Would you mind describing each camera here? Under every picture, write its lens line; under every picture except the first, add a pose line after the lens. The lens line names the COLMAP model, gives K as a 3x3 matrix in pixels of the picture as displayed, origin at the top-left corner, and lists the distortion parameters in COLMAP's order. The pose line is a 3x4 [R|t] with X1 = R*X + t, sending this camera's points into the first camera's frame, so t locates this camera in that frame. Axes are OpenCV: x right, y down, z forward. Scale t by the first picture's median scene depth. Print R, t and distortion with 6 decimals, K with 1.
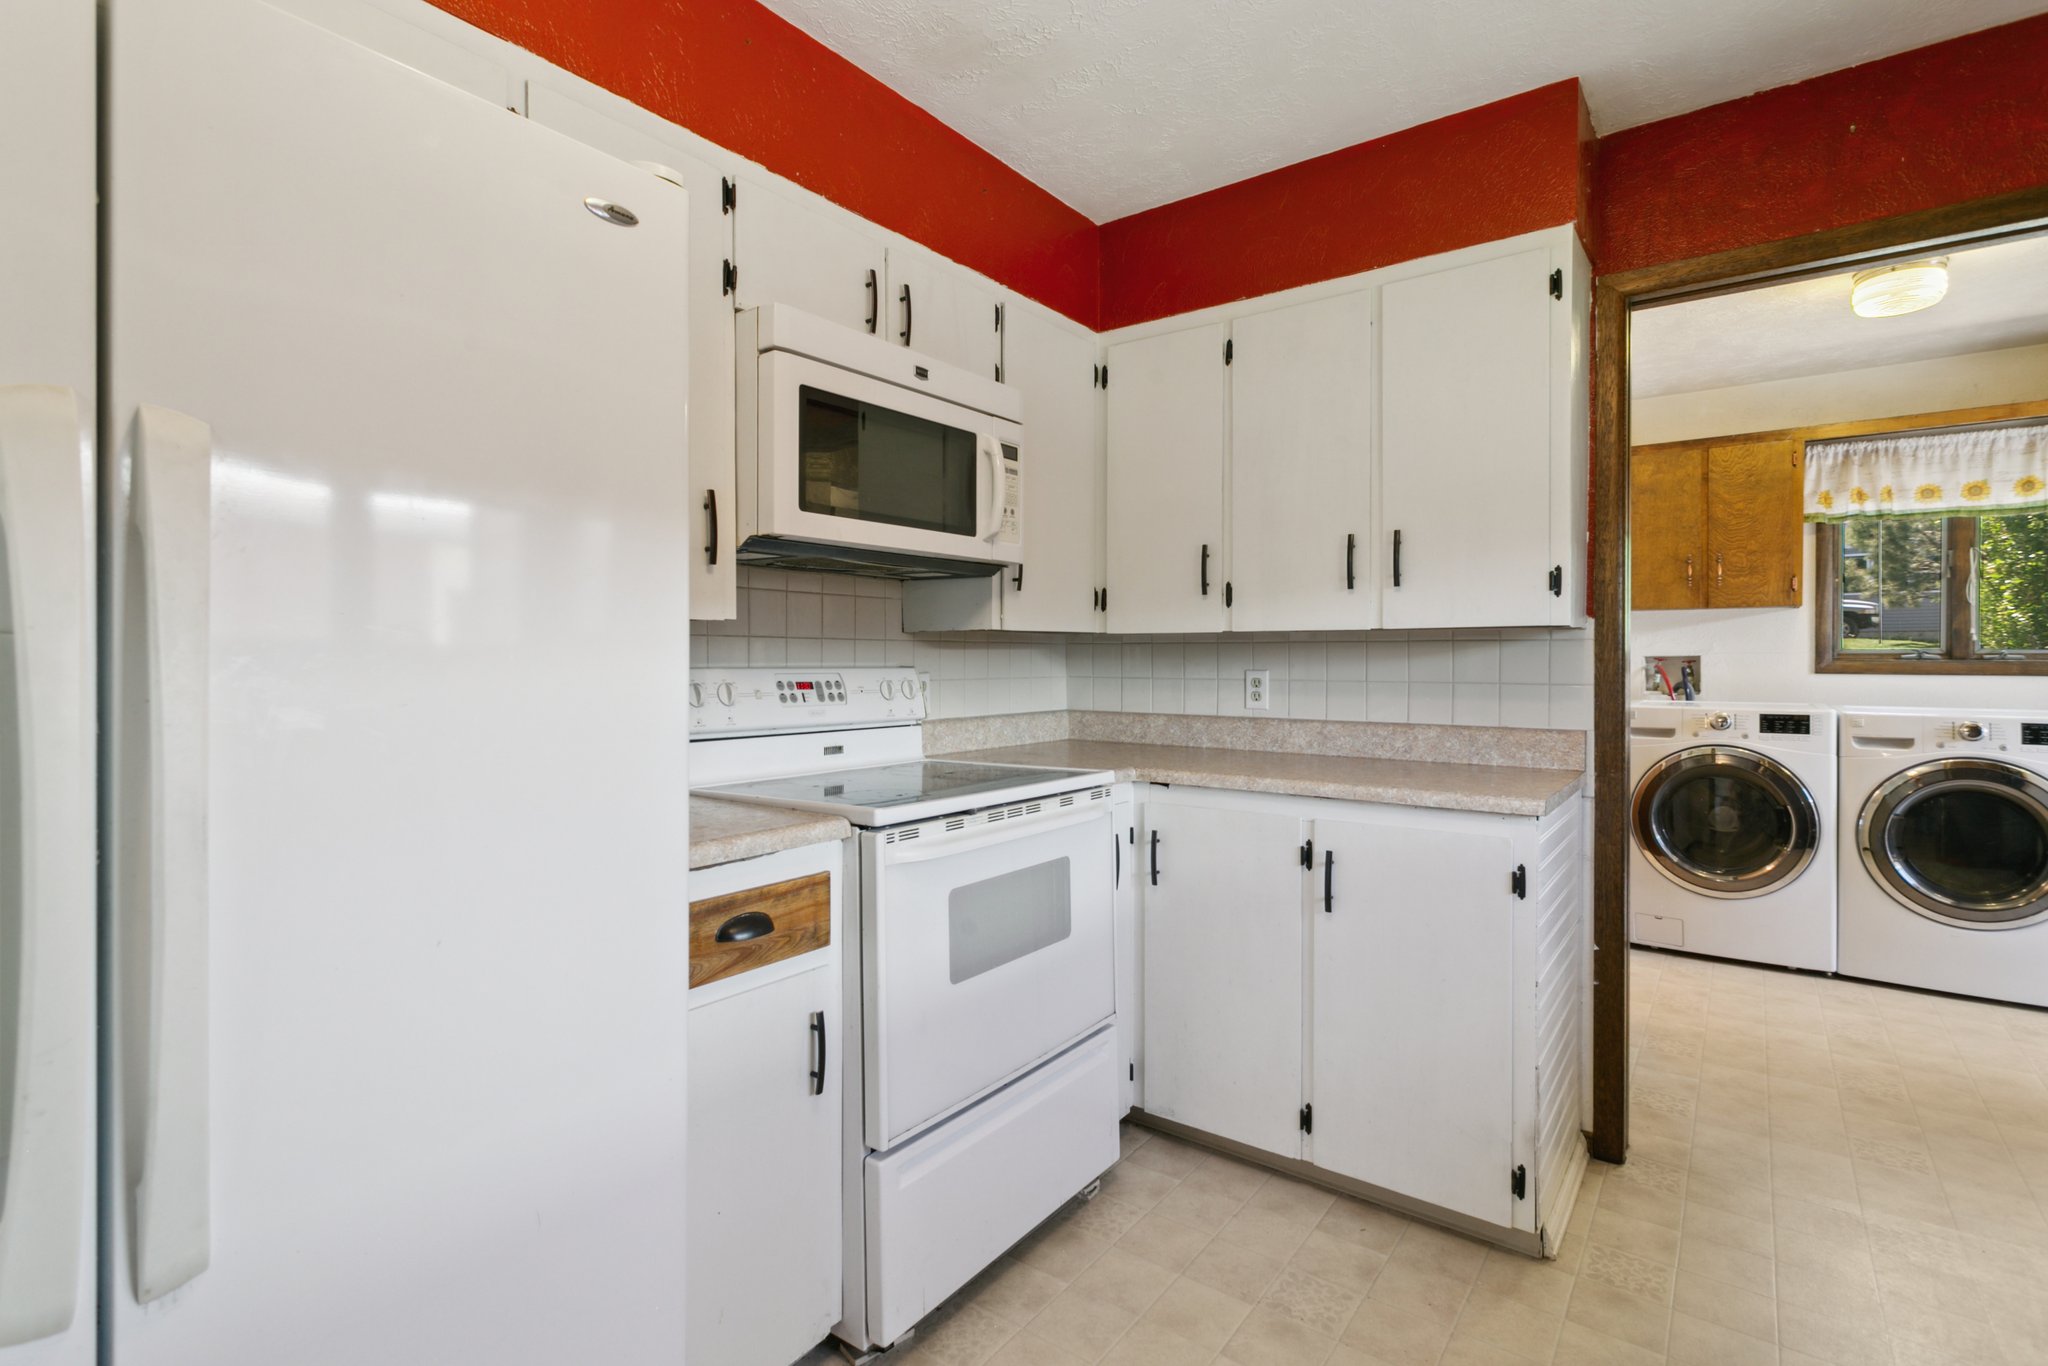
lens RADIAL K [[970.3, 0, 1012.5], [0, 970.3, 664.6], [0, 0, 1]] dist [0.002988, 0.001102]
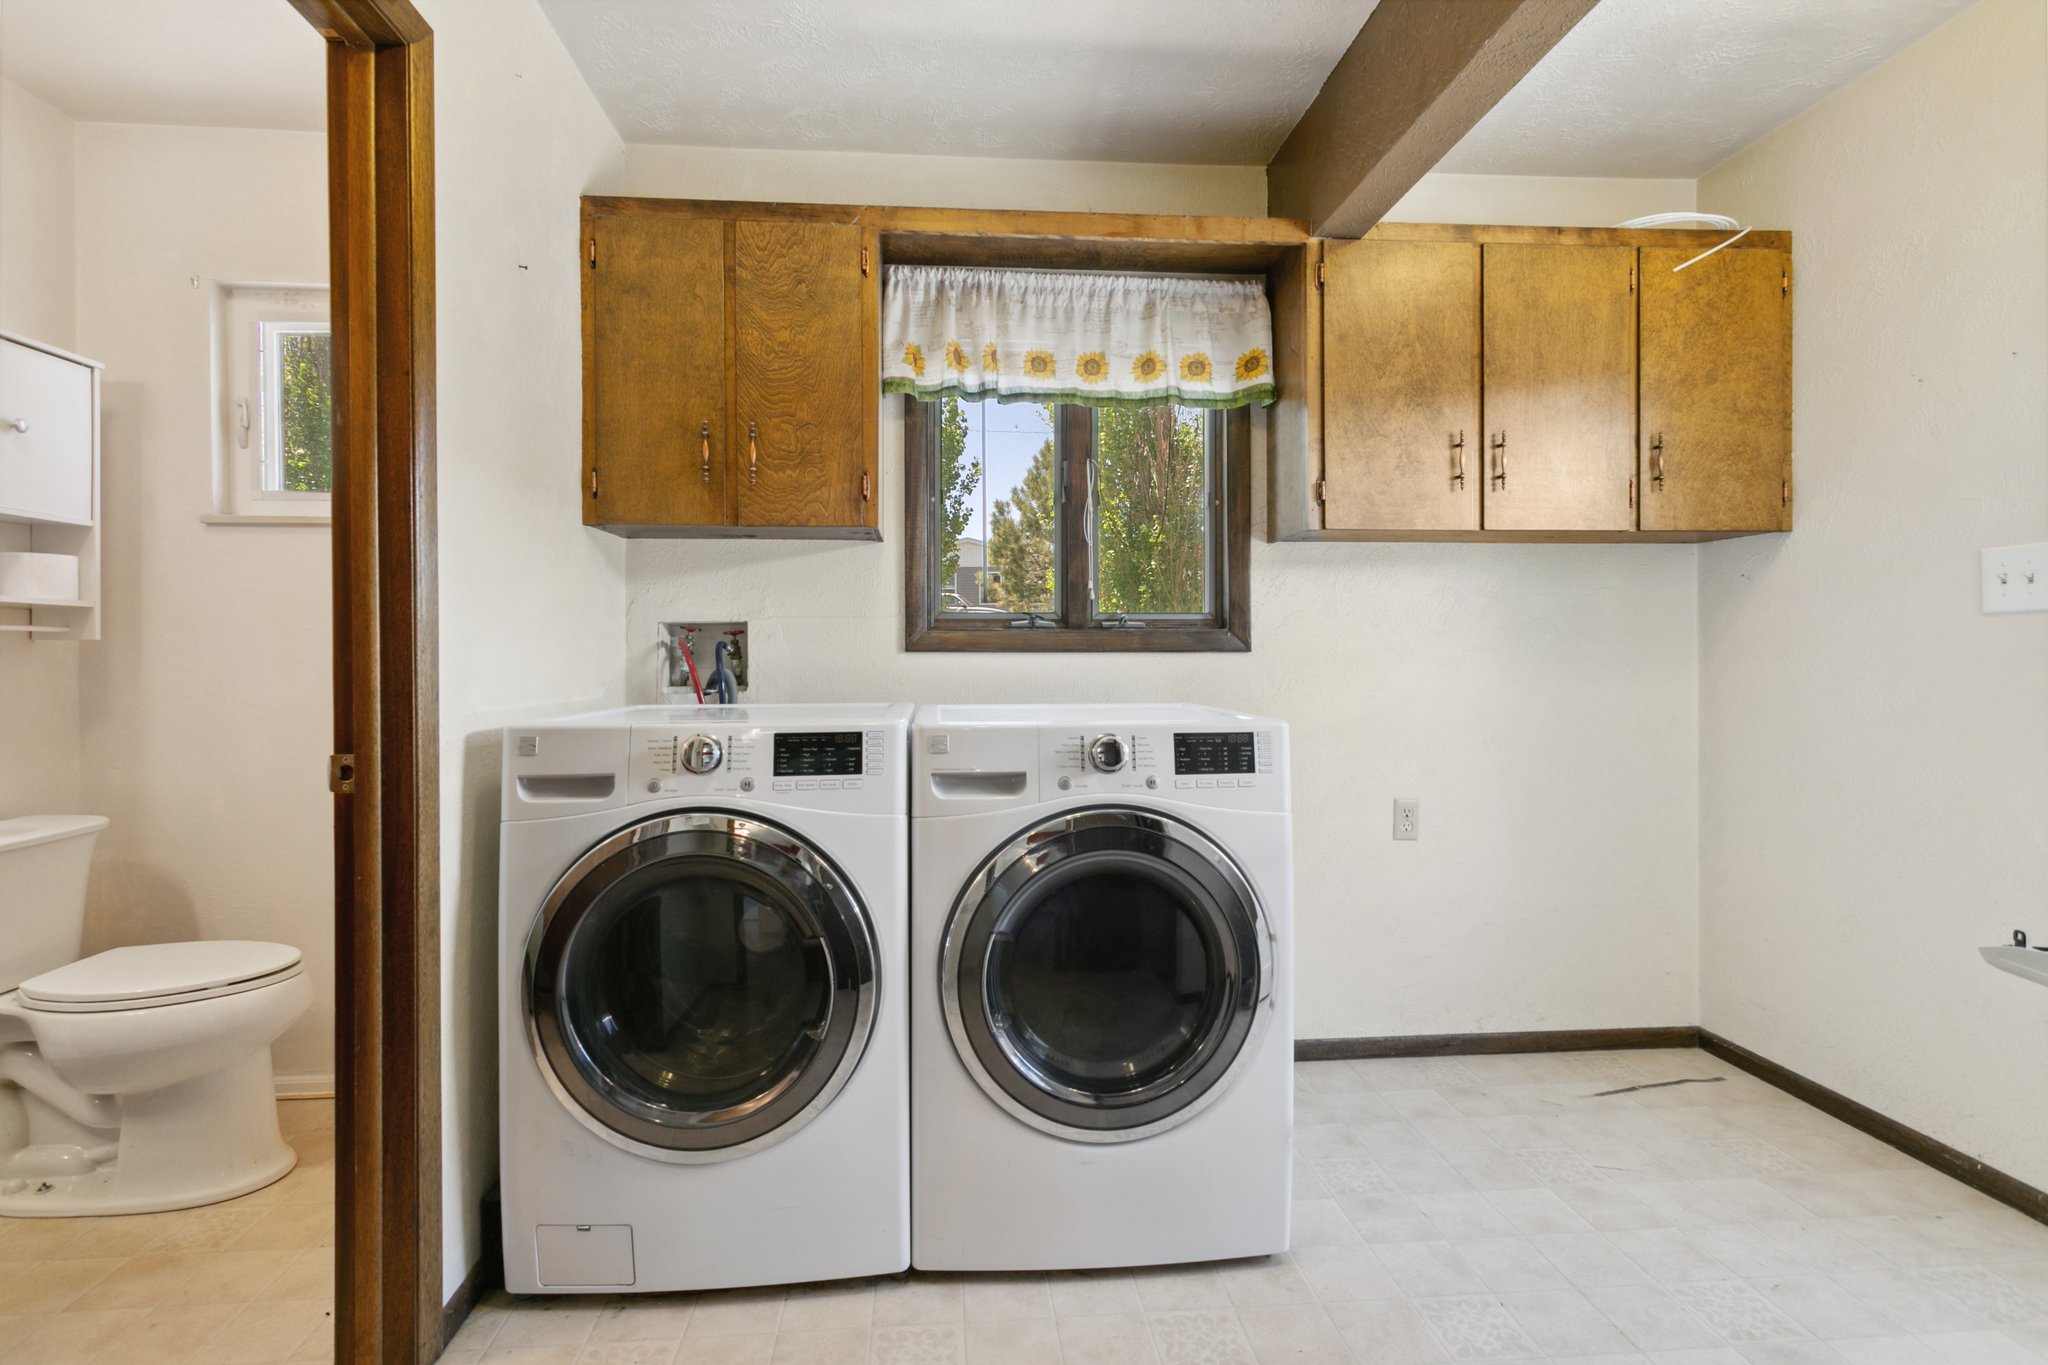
lens RADIAL K [[970.3, 0, 1012.5], [0, 970.3, 664.1], [0, 0, 1]] dist [0.002988, 0.001102]
pose [[0.744822, -0.007138, 0.667225, 0.498860], [0.007771, 0.999968, 0.002023, 0.016867], [-0.667218, 0.003678, 0.744853, 0.536003]]
